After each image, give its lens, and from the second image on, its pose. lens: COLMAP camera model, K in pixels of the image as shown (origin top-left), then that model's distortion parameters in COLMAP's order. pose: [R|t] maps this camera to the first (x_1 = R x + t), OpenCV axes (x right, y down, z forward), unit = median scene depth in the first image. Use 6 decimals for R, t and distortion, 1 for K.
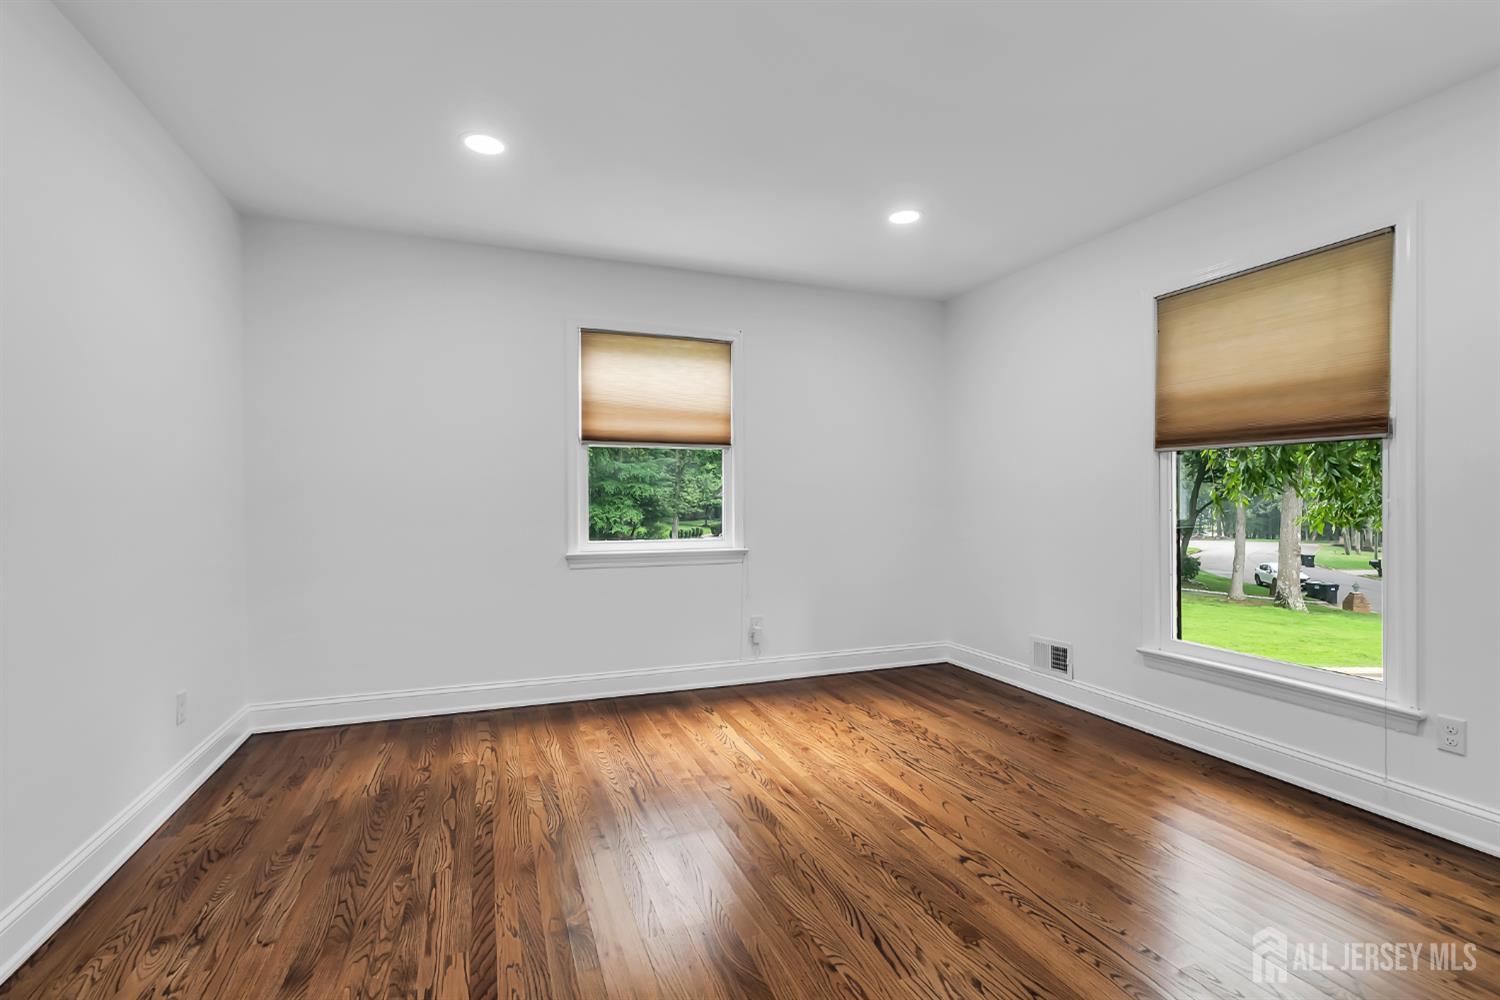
lens RADIAL K [[675.3, 0, 751.5], [0, 675.3, 503.4], [0, 0, 1]] dist [-0.008230, 0.000298]
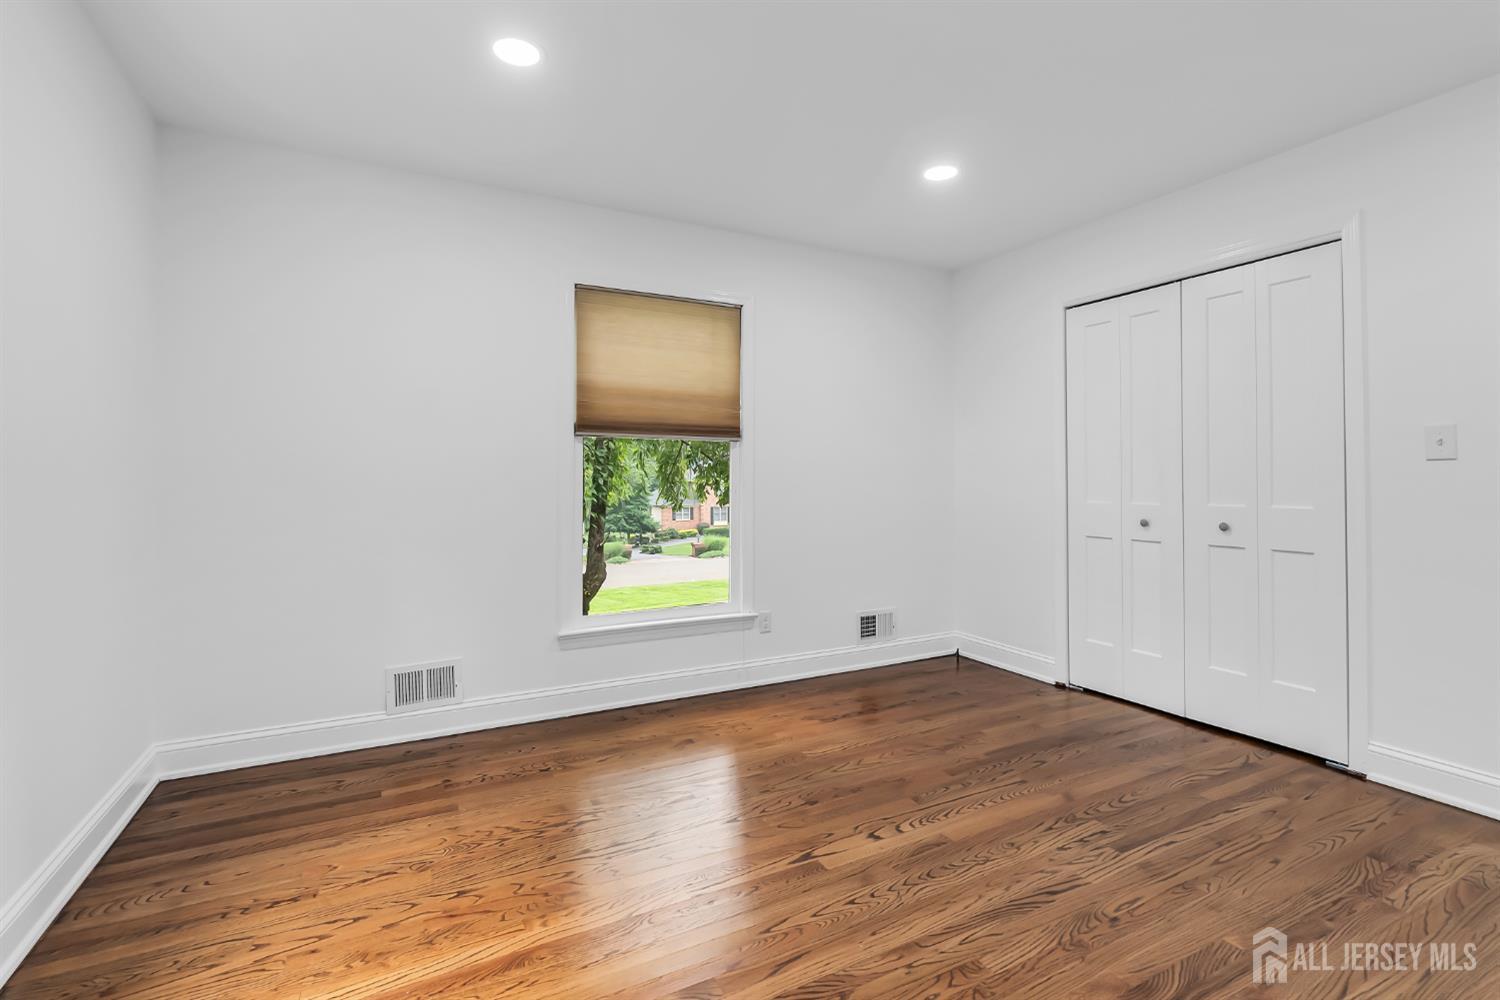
lens RADIAL K [[675.3, 0, 749.7], [0, 675.3, 484.0], [0, 0, 1]] dist [-0.008230, 0.000298]
pose [[-0.108033, -0.002263, 0.994145, -0.498263], [0.009922, 0.999945, 0.003355, -0.004222], [-0.994098, 0.010226, -0.108005, 0.960373]]
